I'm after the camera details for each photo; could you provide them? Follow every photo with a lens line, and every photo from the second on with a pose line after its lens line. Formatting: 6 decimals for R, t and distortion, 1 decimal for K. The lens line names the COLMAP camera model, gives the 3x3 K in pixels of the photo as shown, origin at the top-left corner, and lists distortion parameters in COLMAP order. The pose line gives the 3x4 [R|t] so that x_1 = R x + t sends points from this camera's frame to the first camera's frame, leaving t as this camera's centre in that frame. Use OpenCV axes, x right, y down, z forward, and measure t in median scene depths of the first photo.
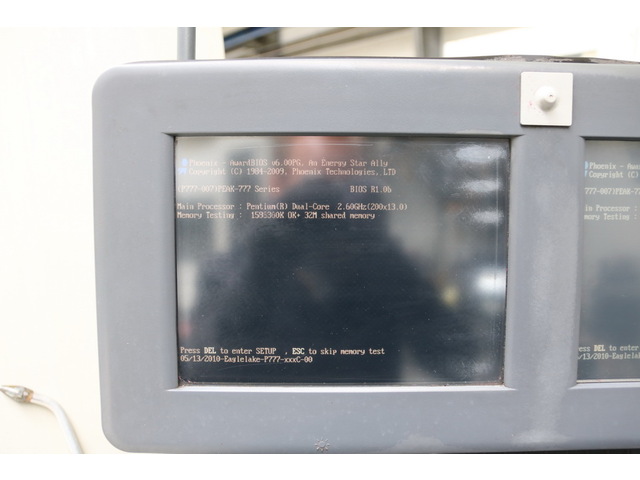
lens RADIAL K [[509.7, 0, 317.7], [0, 509.7, 246.0], [0, 0, 1]] dist [-0.134050, 0.119325]
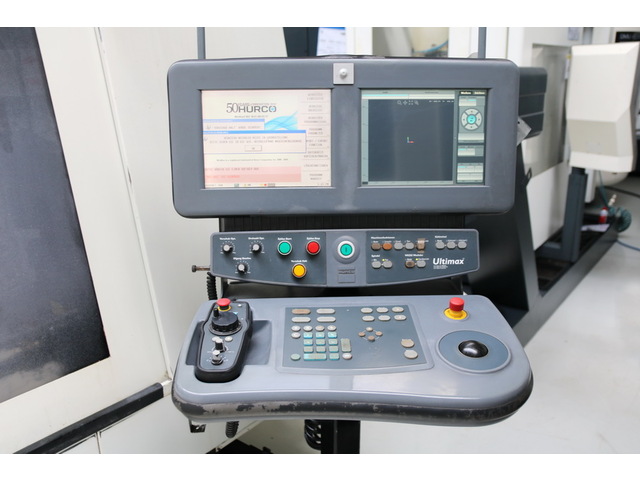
lens RADIAL K [[574.5, 0, 320.0], [0, 574.5, 240.0], [0, 0, 1]] dist [-0.079794, 0.004032]
pose [[0.999929, -0.009551, -0.007105, 0.341305], [0.010179, 0.995497, 0.094241, 0.278701], [0.006173, -0.094306, 0.995524, -1.998594]]
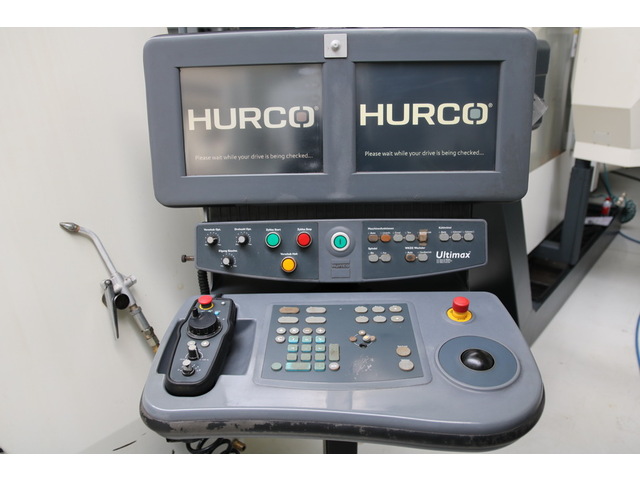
lens RADIAL K [[509.7, 0, 317.7], [0, 509.7, 246.0], [0, 0, 1]] dist [-0.134050, 0.119325]
pose [[0.997931, -0.005395, -0.064070, 0.507246], [0.015869, 0.986313, 0.164116, 0.231593], [0.062308, -0.164793, 0.984358, -1.406150]]
